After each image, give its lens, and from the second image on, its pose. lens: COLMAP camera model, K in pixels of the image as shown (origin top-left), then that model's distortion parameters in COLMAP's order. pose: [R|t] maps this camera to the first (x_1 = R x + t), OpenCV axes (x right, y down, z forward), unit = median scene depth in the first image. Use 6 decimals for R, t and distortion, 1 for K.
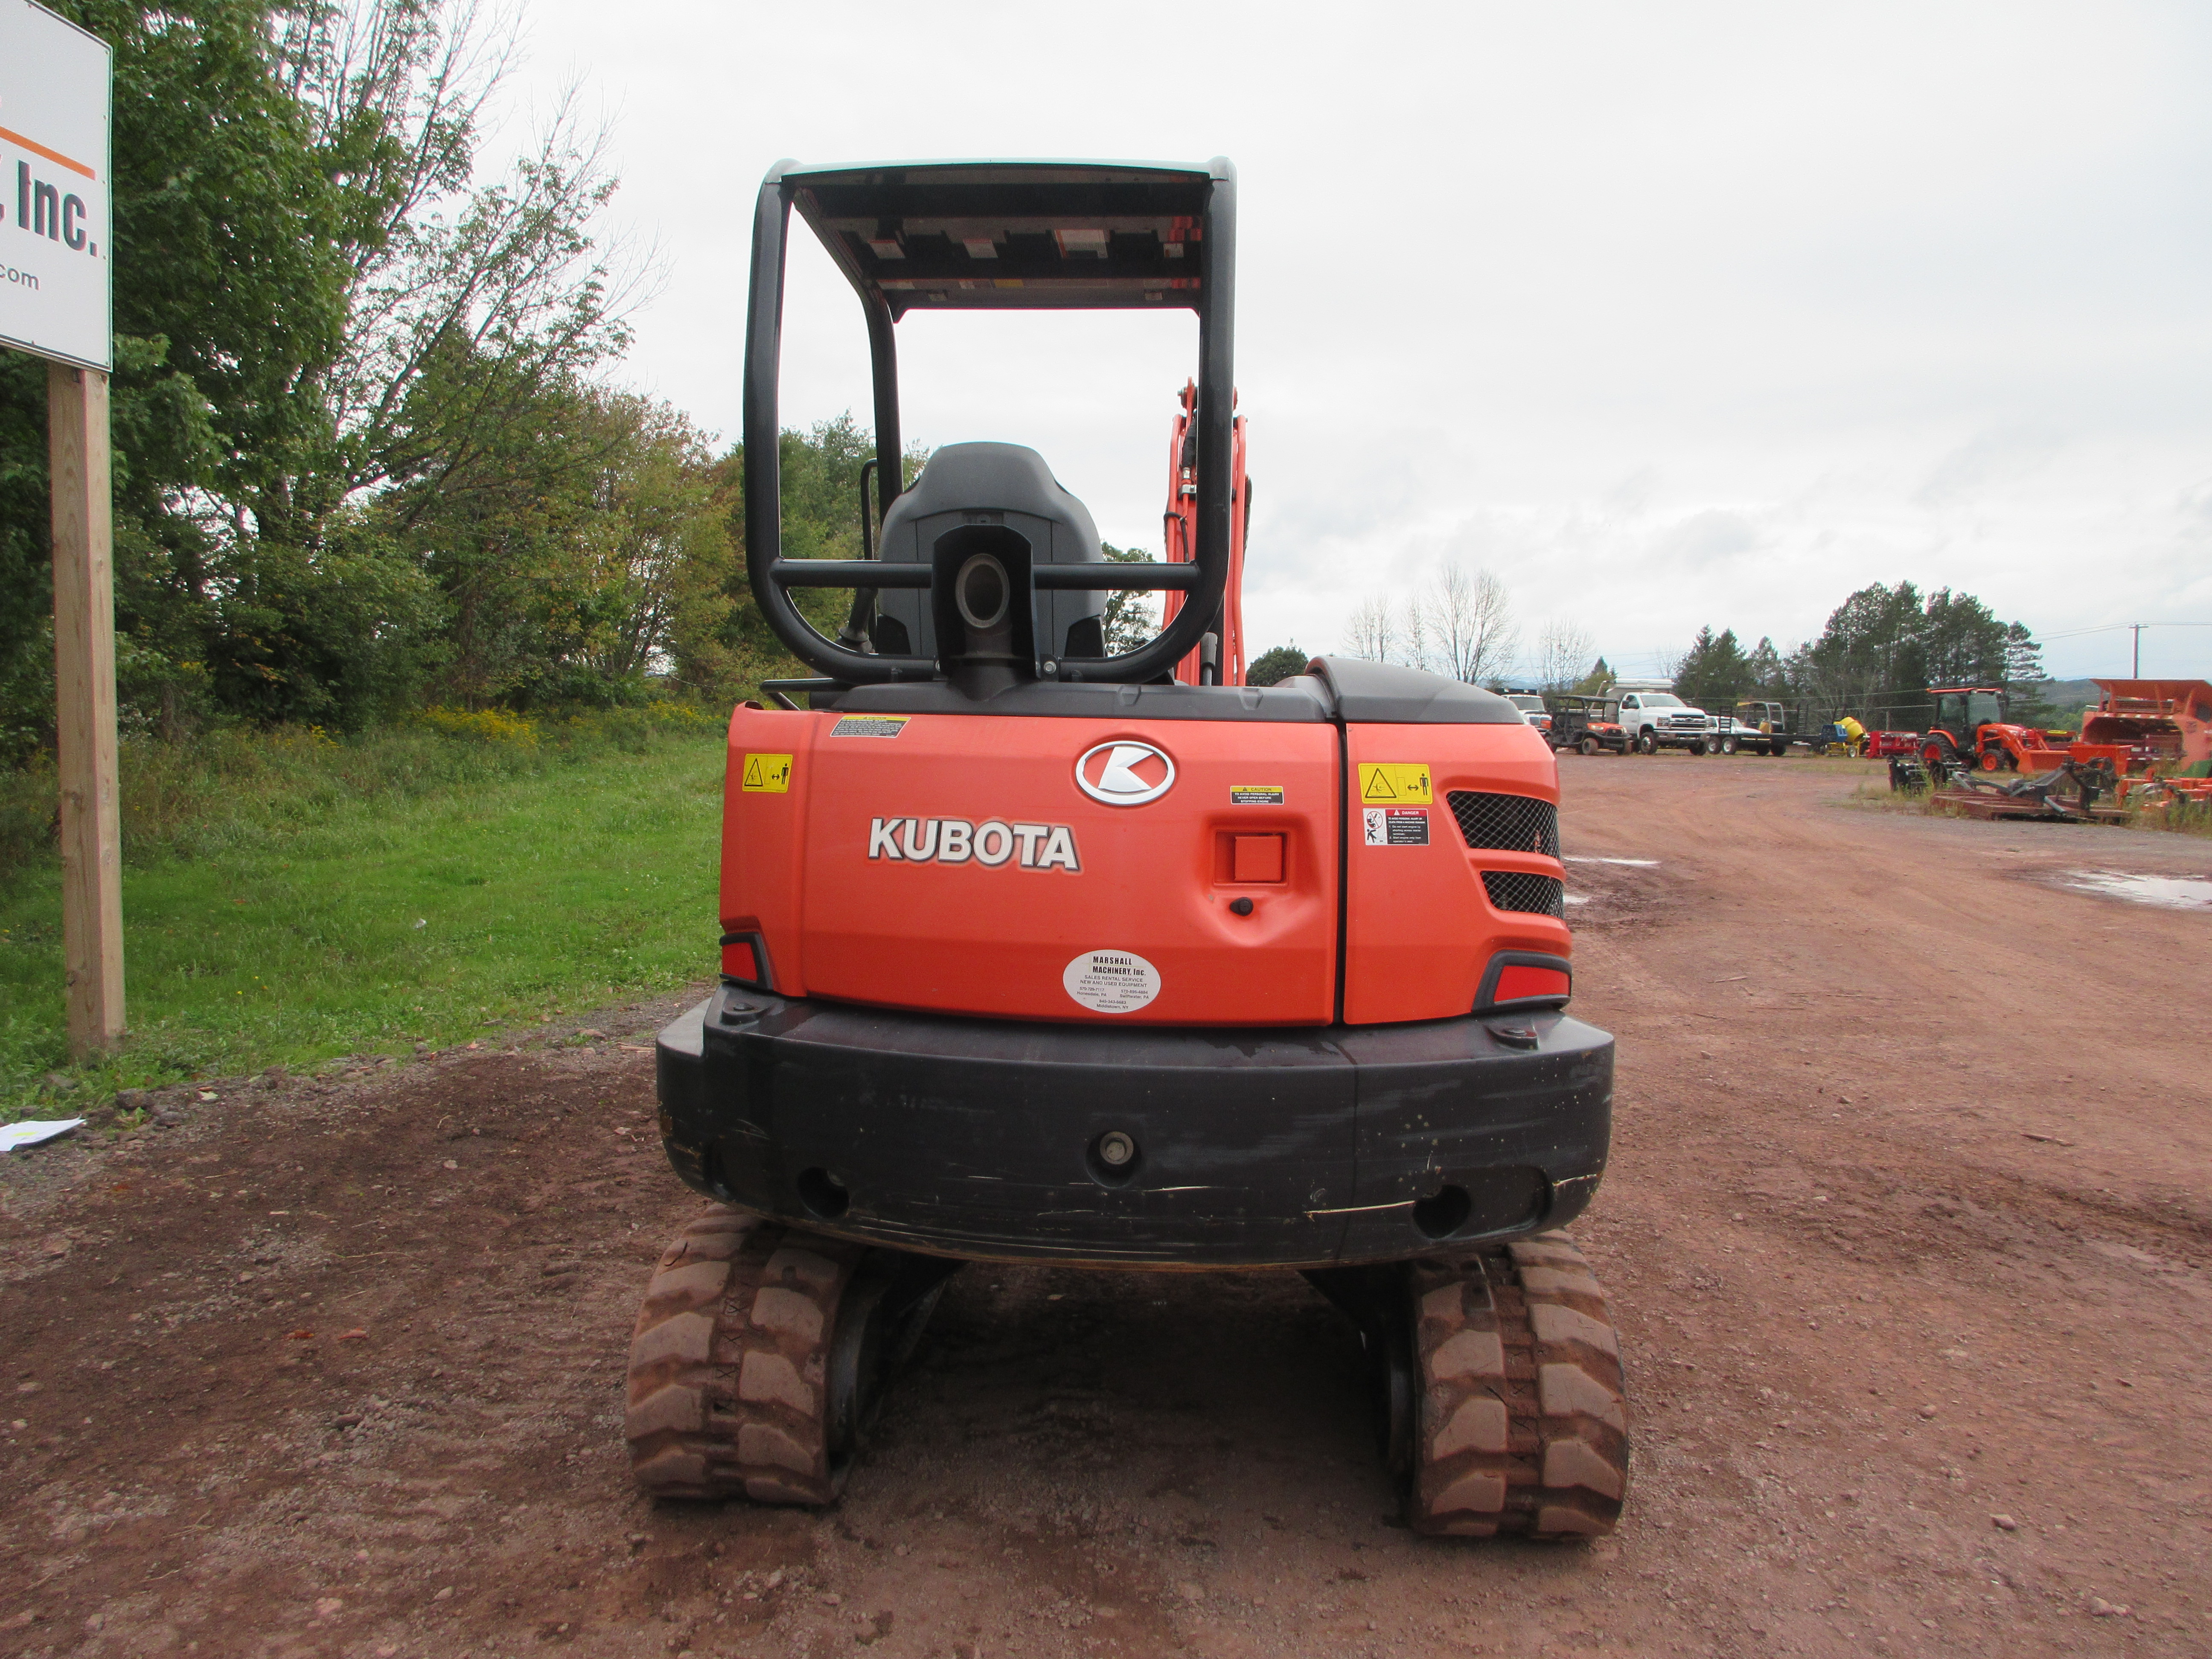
lens RADIAL K [[1639.2, 0, 1107.6], [0, 1639.2, 826.9], [0, 0, 1]] dist [-0.024393, 0.015278]
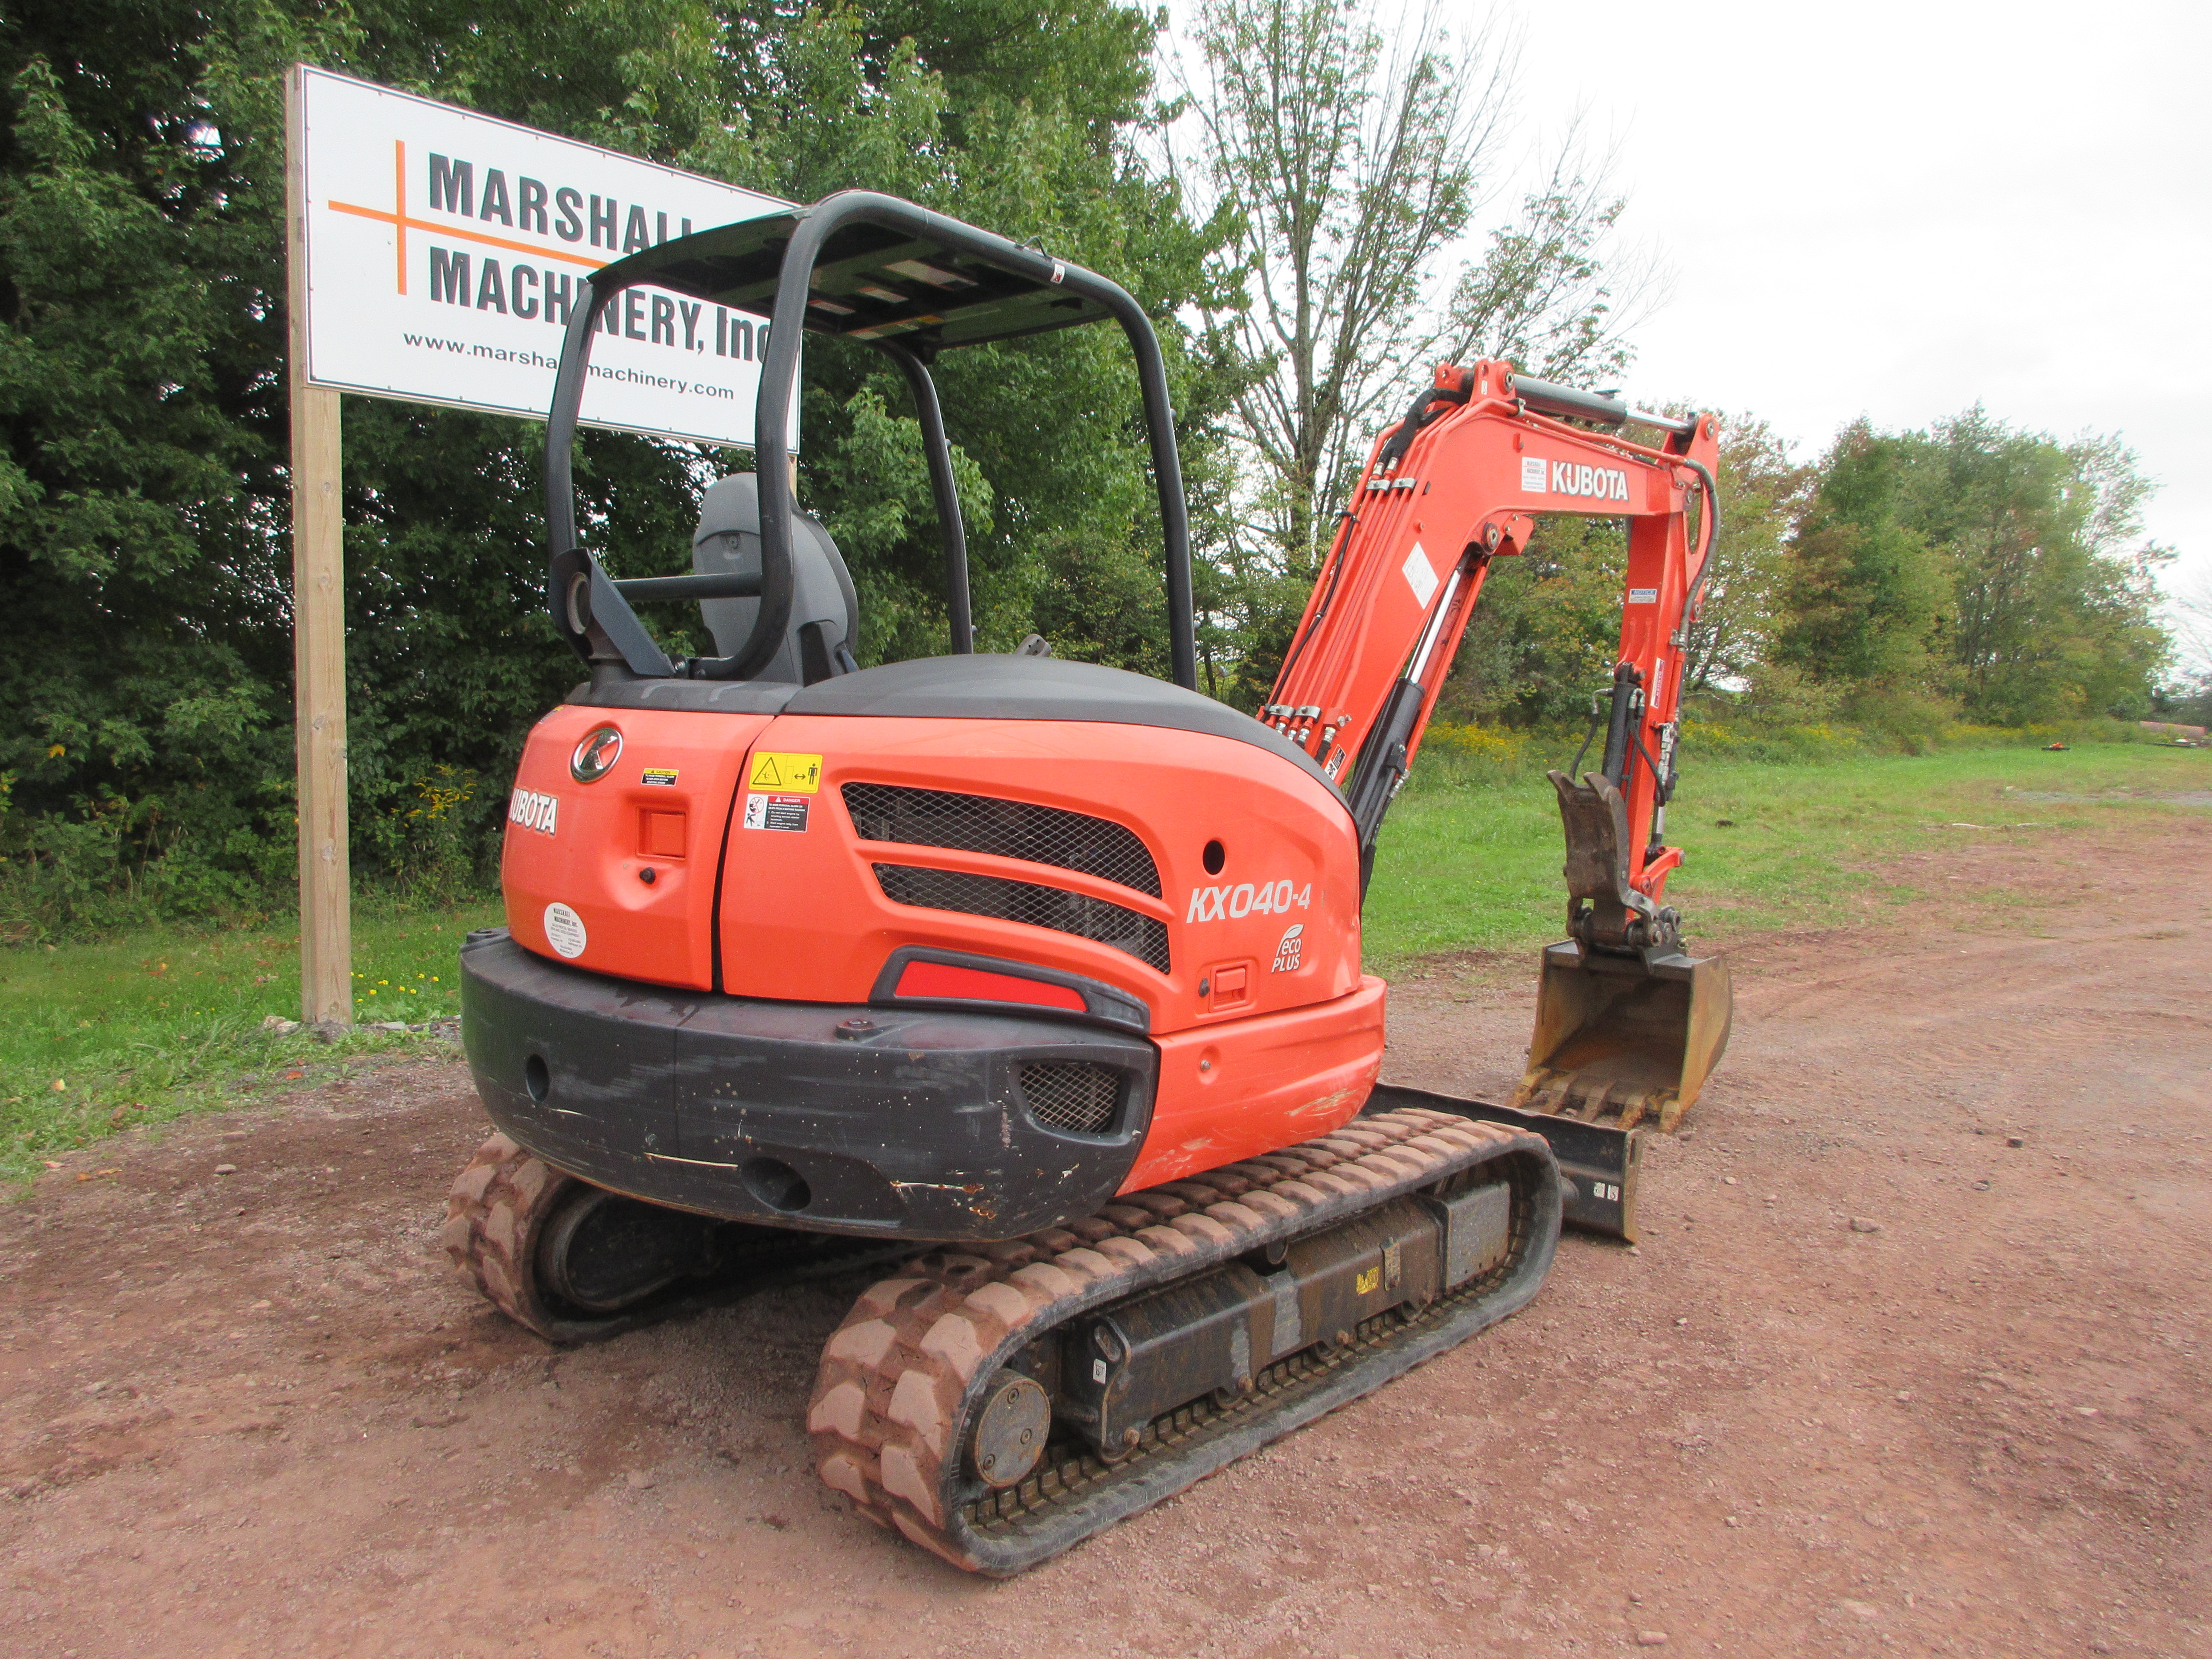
lens RADIAL K [[1639.2, 0, 1106.1], [0, 1639.2, 829.7], [0, 0, 1]] dist [-0.024393, 0.015278]
pose [[0.777013, 0.055103, -0.627068, 0.644188], [-0.061943, 0.998020, 0.010945, -0.009049], [0.626430, 0.030338, 0.778887, 0.200765]]
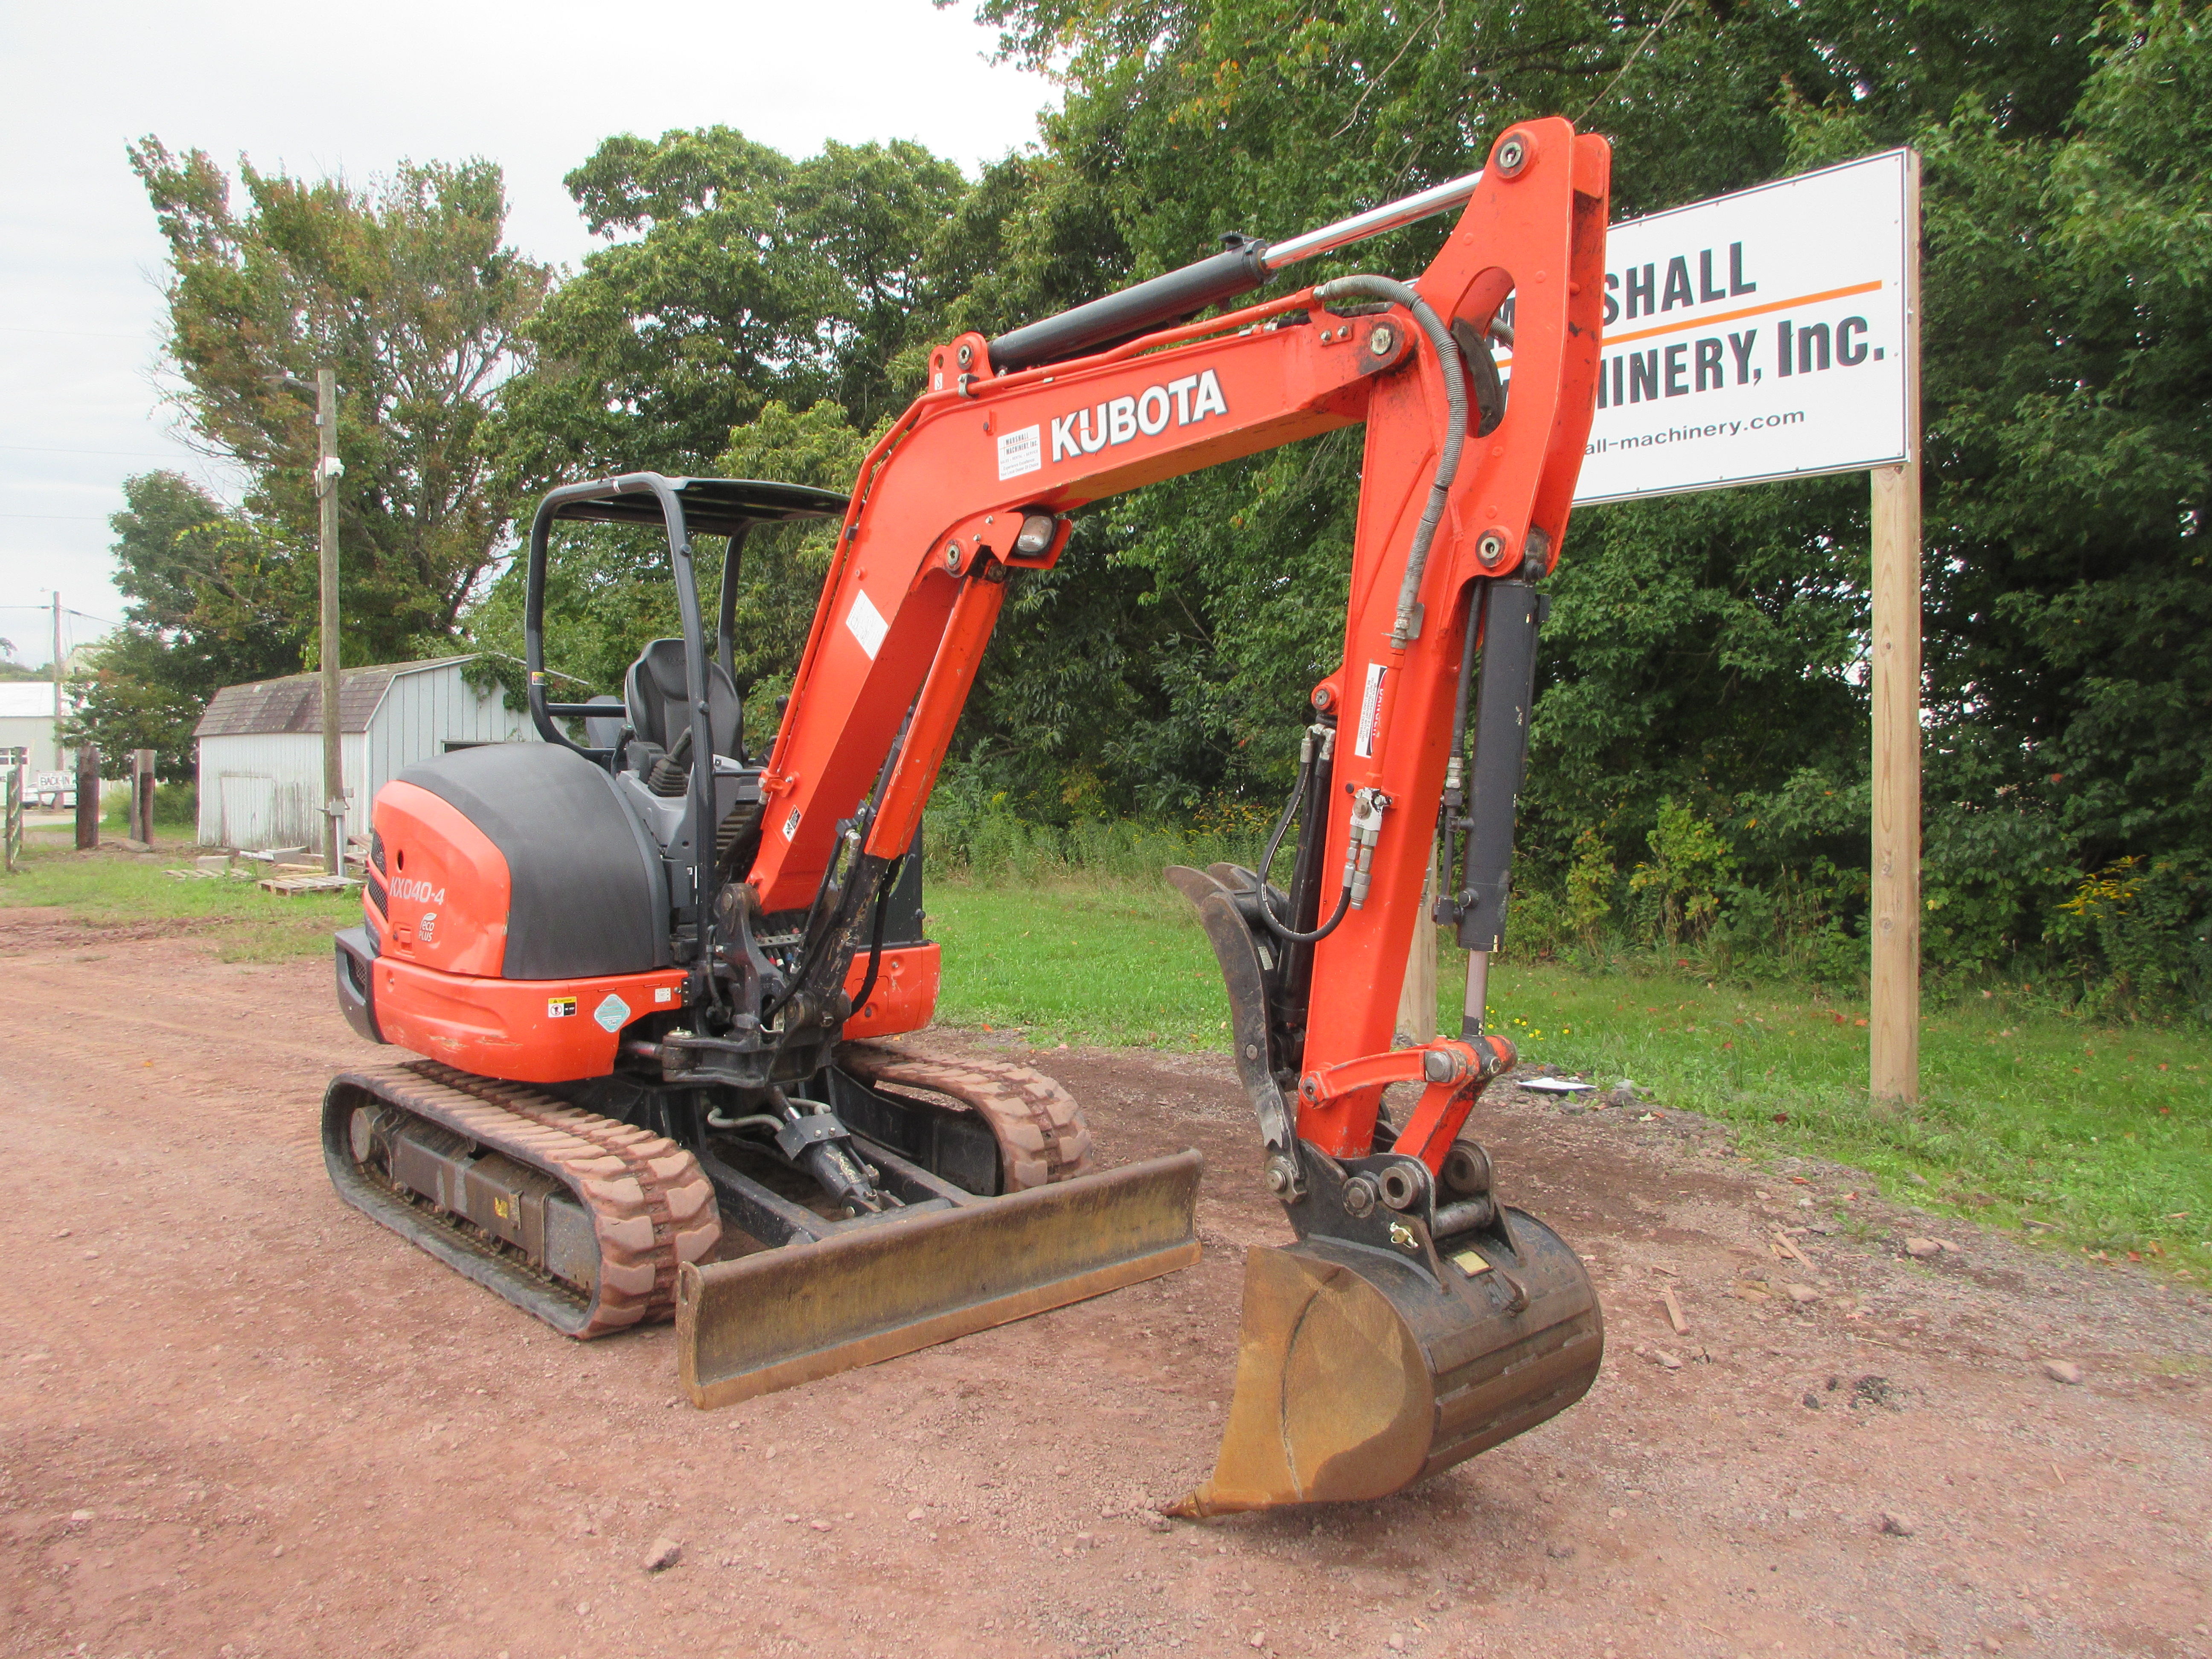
lens RADIAL K [[1639.2, 0, 1096.0], [0, 1639.2, 838.2], [0, 0, 1]] dist [-0.024393, 0.015278]
pose [[-0.697905, 0.023156, -0.715816, 0.739349], [-0.062086, 0.993758, 0.092680, -0.157893], [0.713494, 0.109124, -0.692112, 2.067487]]
